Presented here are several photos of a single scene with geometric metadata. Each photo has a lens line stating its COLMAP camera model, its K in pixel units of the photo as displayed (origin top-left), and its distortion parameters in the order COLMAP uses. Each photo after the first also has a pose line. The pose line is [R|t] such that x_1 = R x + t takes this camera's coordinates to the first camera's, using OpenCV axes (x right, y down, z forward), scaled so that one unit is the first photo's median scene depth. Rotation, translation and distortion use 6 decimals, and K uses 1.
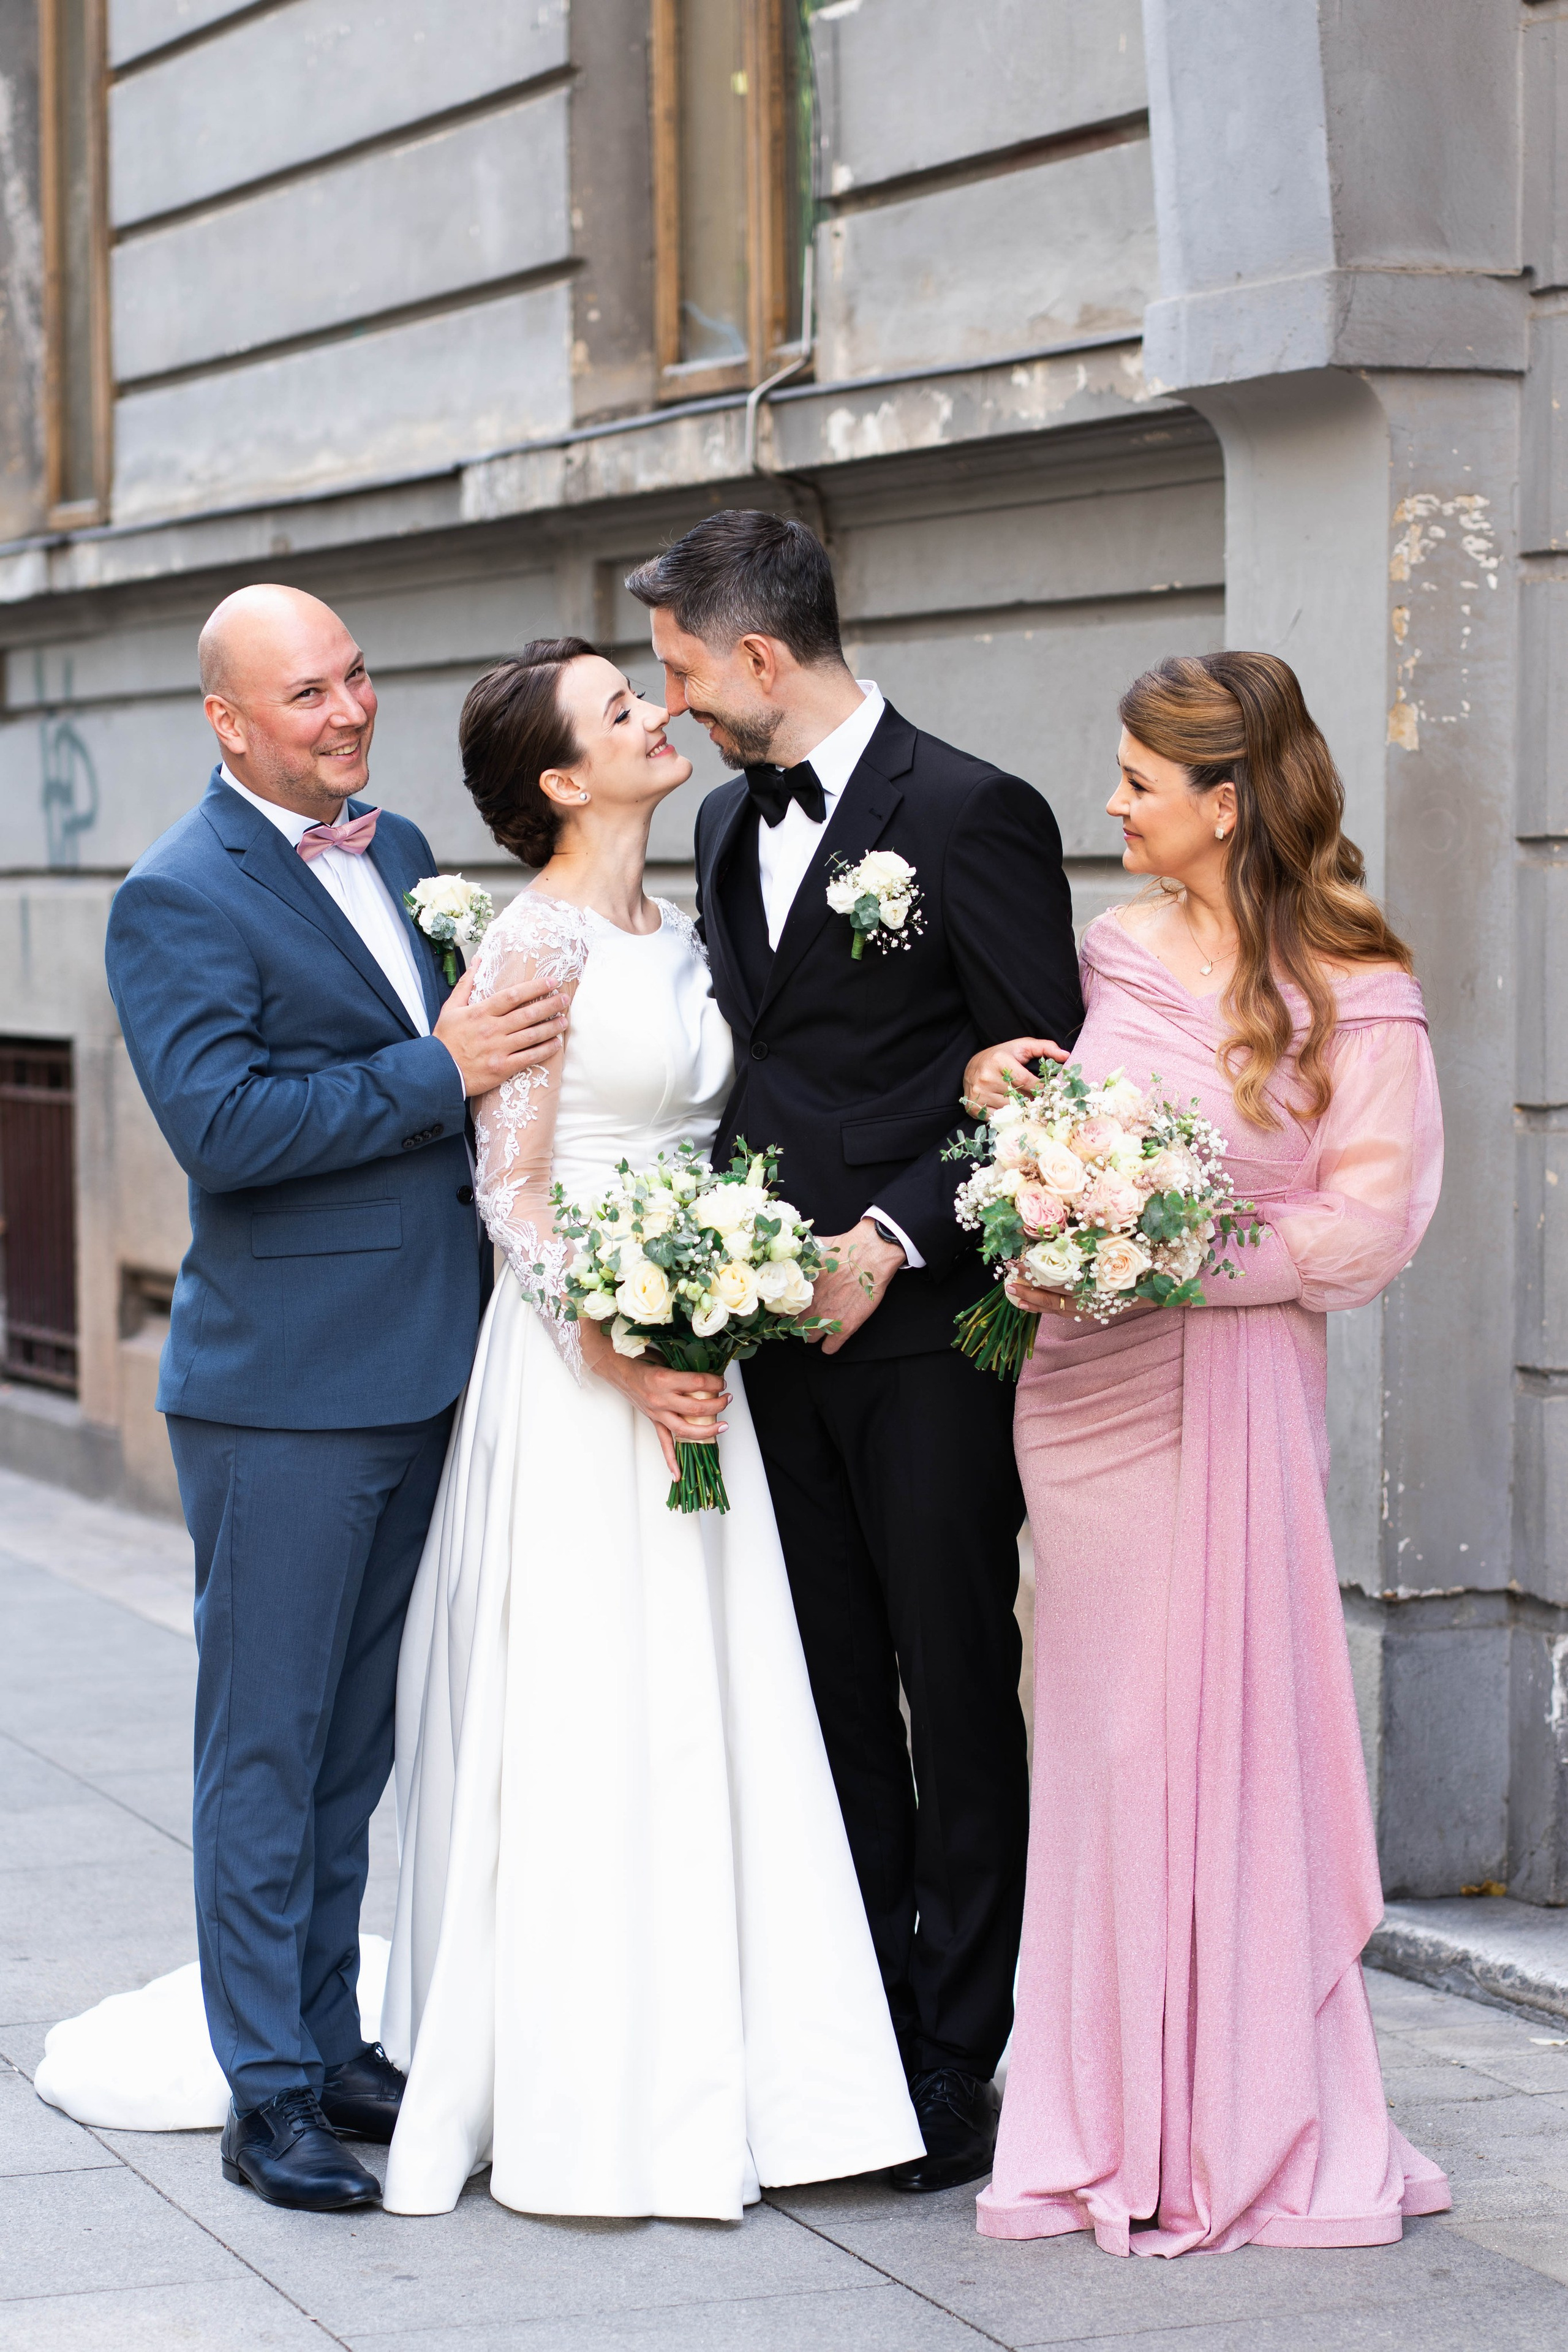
lens RADIAL K [[6378.2, 0, 784.0], [0, 6378.2, 1176.0], [0, 0, 1]] dist [-0.070656, -0.272447]
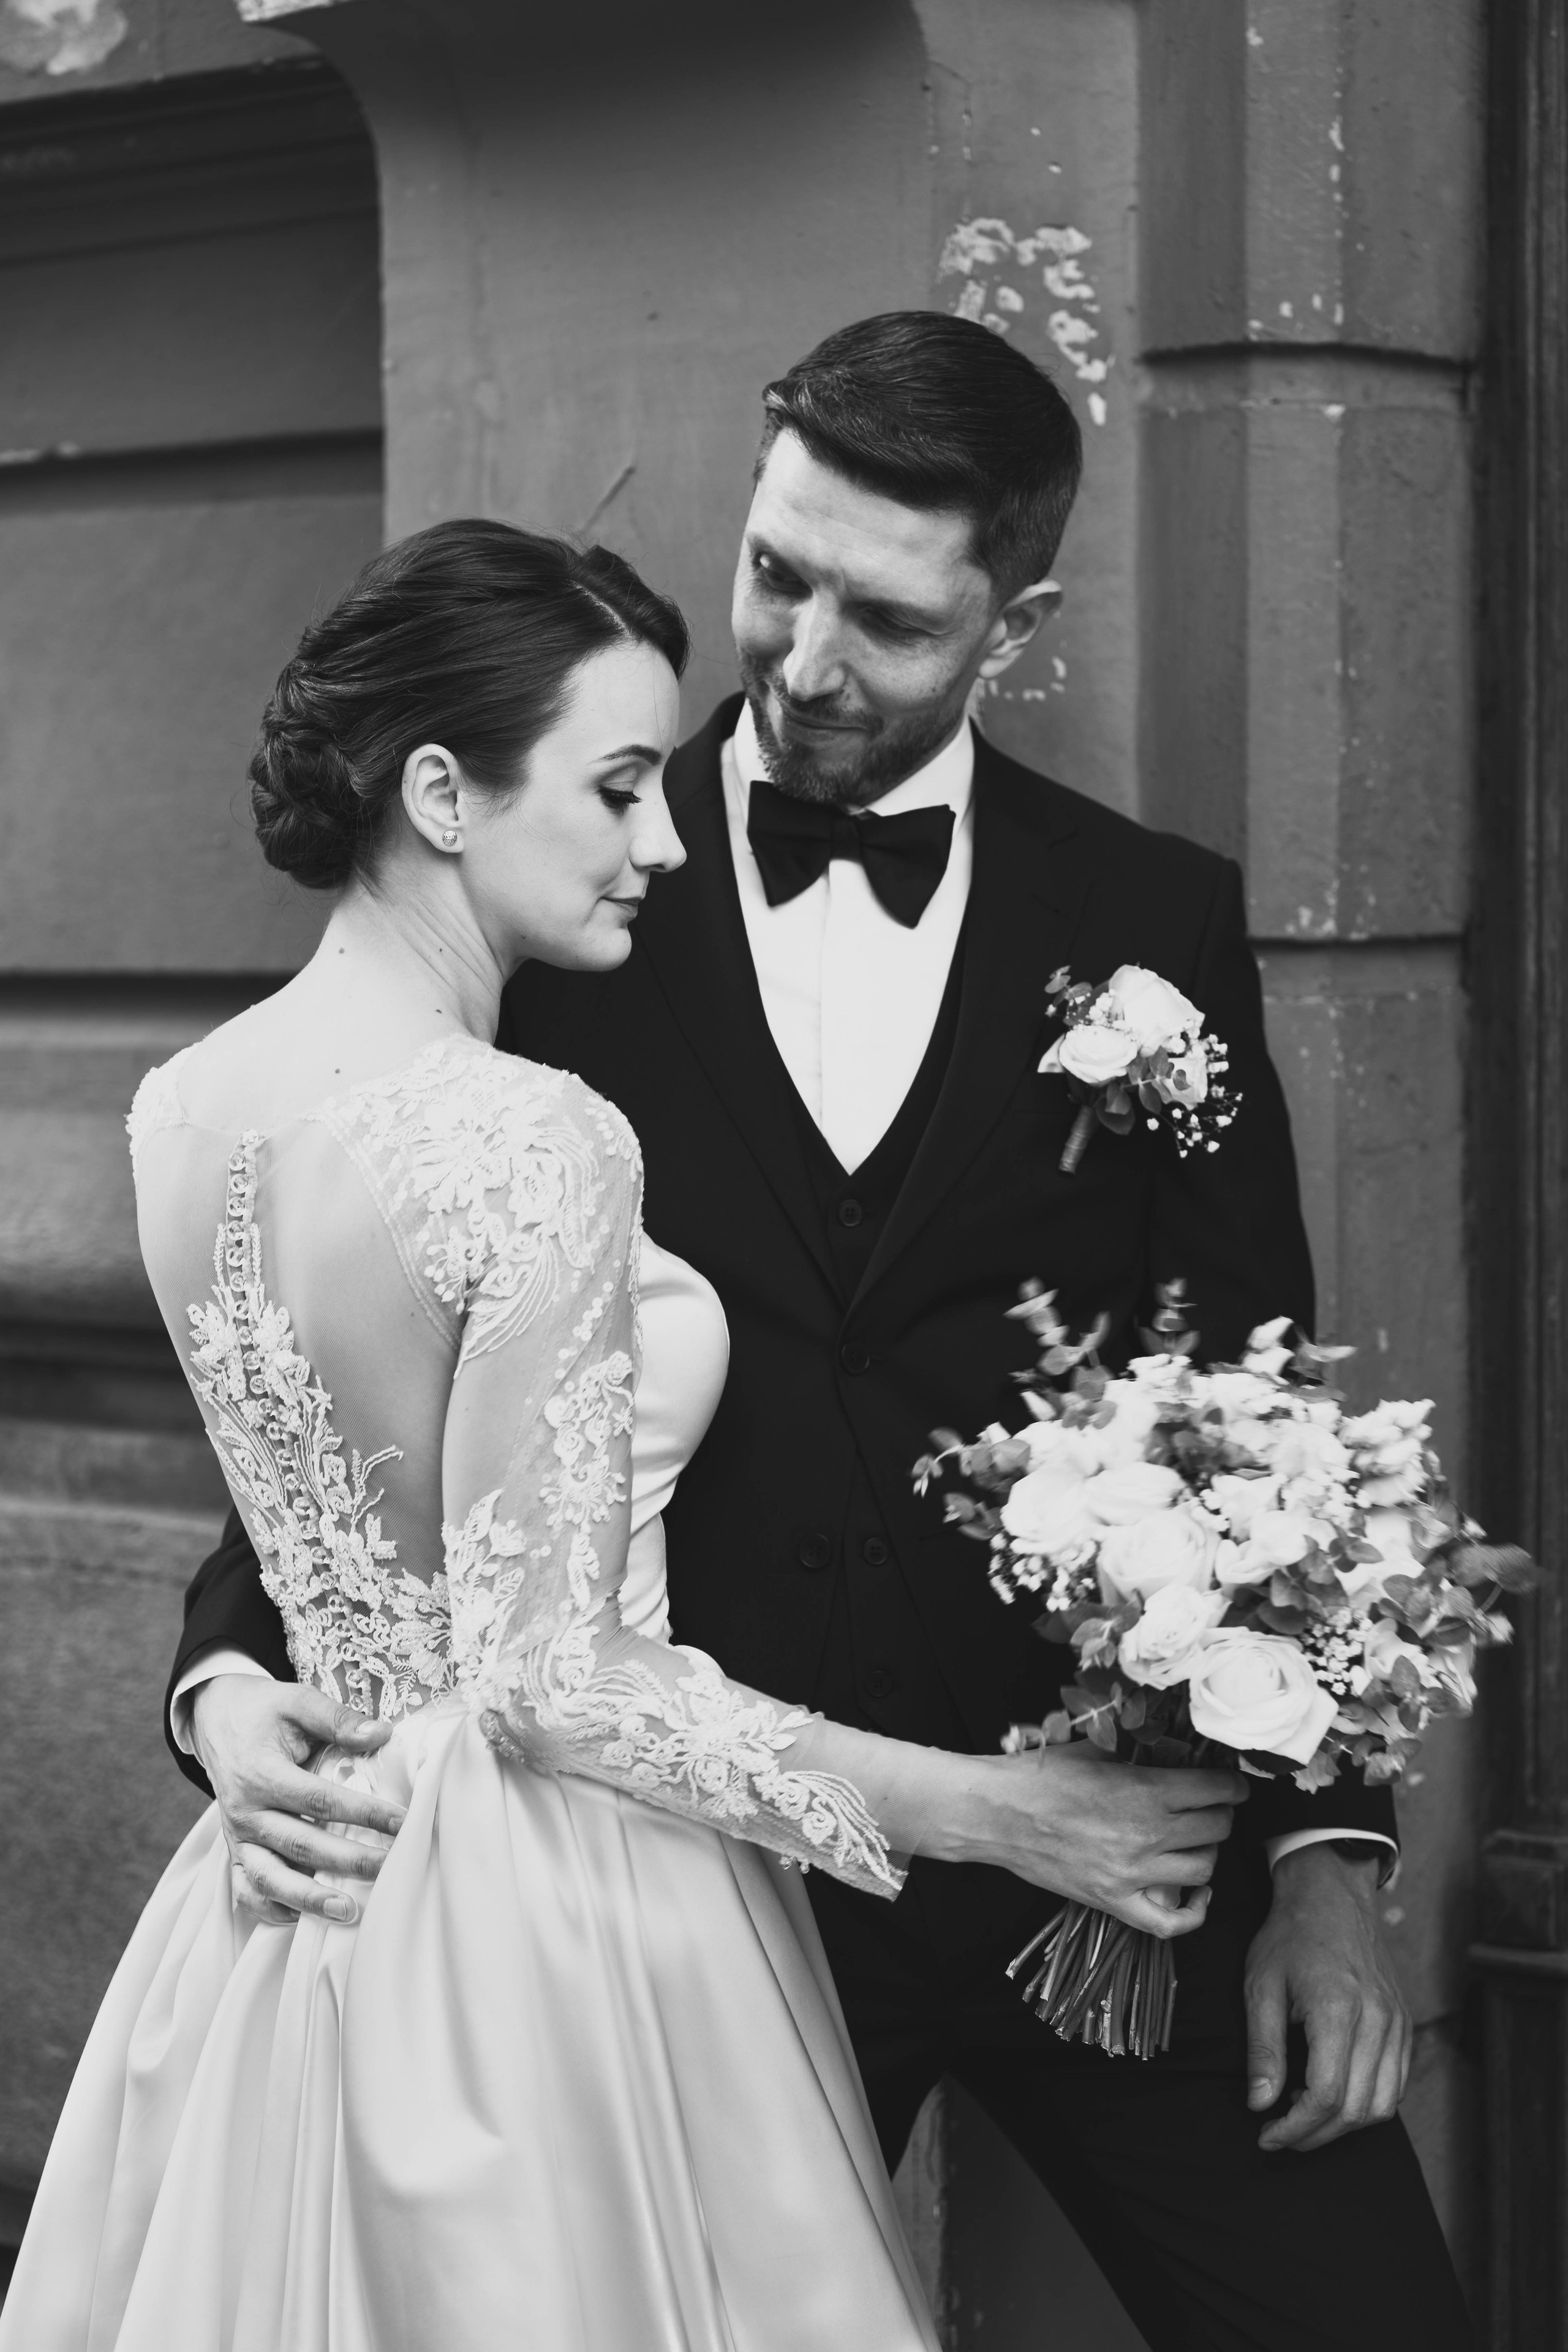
lens RADIAL K [[5723.5, 0, 784.0], [0, 5723.5, 1176.0], [0, 0, 1]] dist [-0.073414, 0.221155]
pose [[0.907461, -0.025801, 0.419344, -0.092011], [0.025930, 0.999649, 0.005391, -0.038661], [-0.419336, 0.005982, 0.907812, 0.620415]]
